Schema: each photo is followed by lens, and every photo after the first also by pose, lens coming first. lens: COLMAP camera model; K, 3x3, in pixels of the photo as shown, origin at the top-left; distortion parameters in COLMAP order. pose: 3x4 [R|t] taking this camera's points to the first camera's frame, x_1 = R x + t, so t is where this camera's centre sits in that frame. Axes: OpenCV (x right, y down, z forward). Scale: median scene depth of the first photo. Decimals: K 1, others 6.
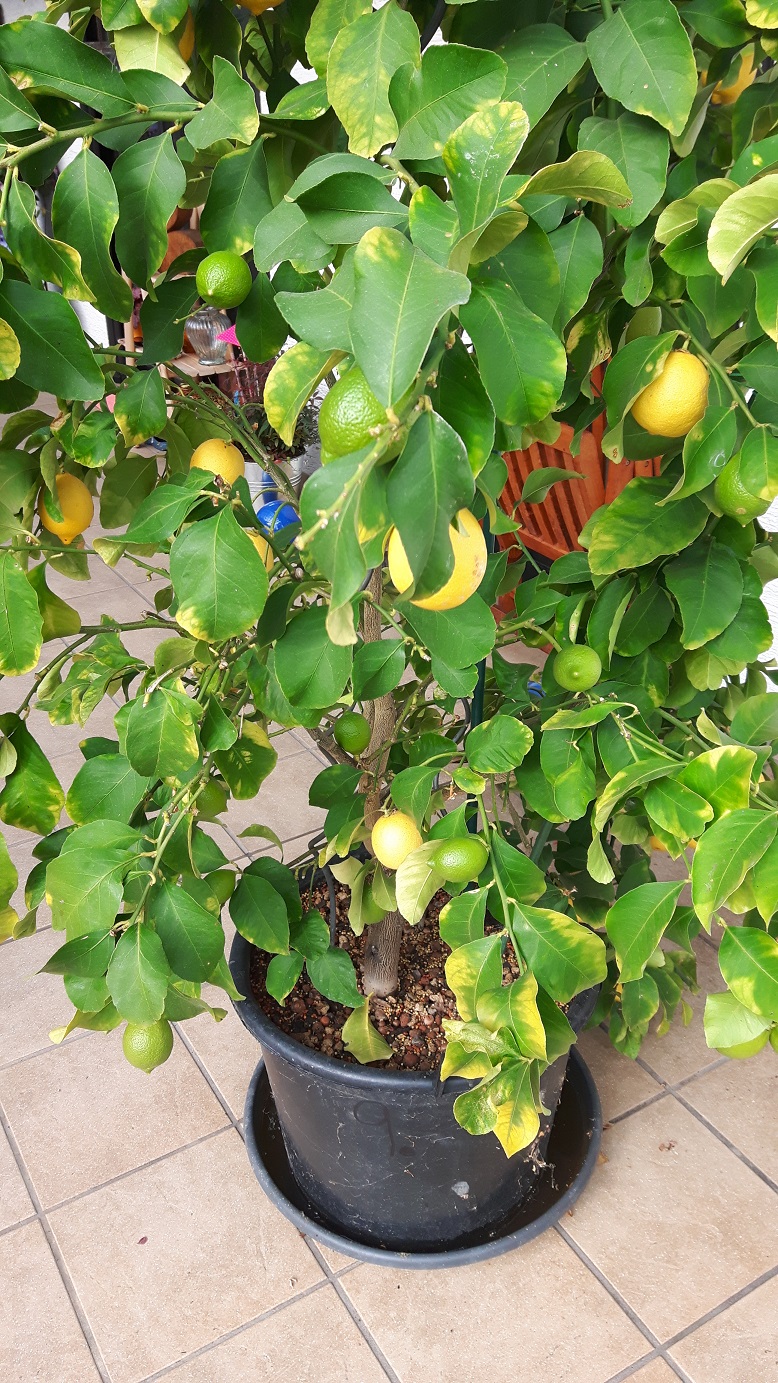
lens RADIAL K [[1199.6, 0, 389.0], [0, 1199.6, 691.5], [0, 0, 1]] dist [0.152455, -0.282060]
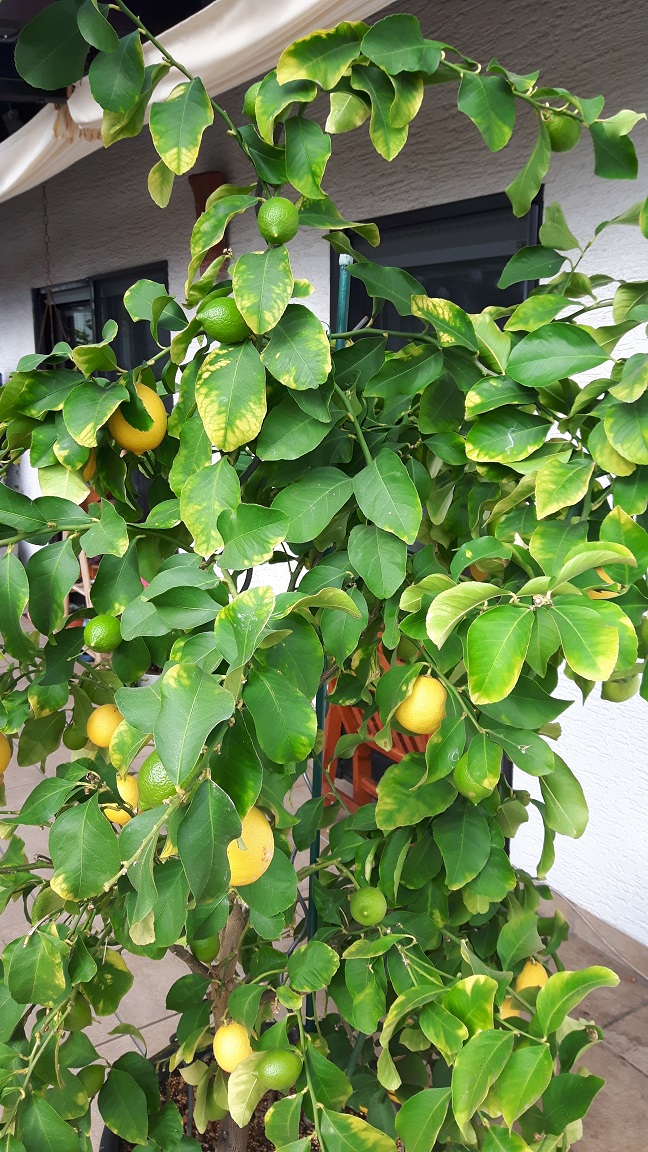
lens RADIAL K [[999.3, 0, 324.0], [0, 999.3, 576.0], [0, 0, 1]] dist [0.152455, -0.282060]
pose [[0.999066, 0.004904, 0.042925, 0.063550], [0.006763, 0.963537, -0.267490, -0.073303], [-0.042672, 0.267531, 0.962604, -0.149439]]
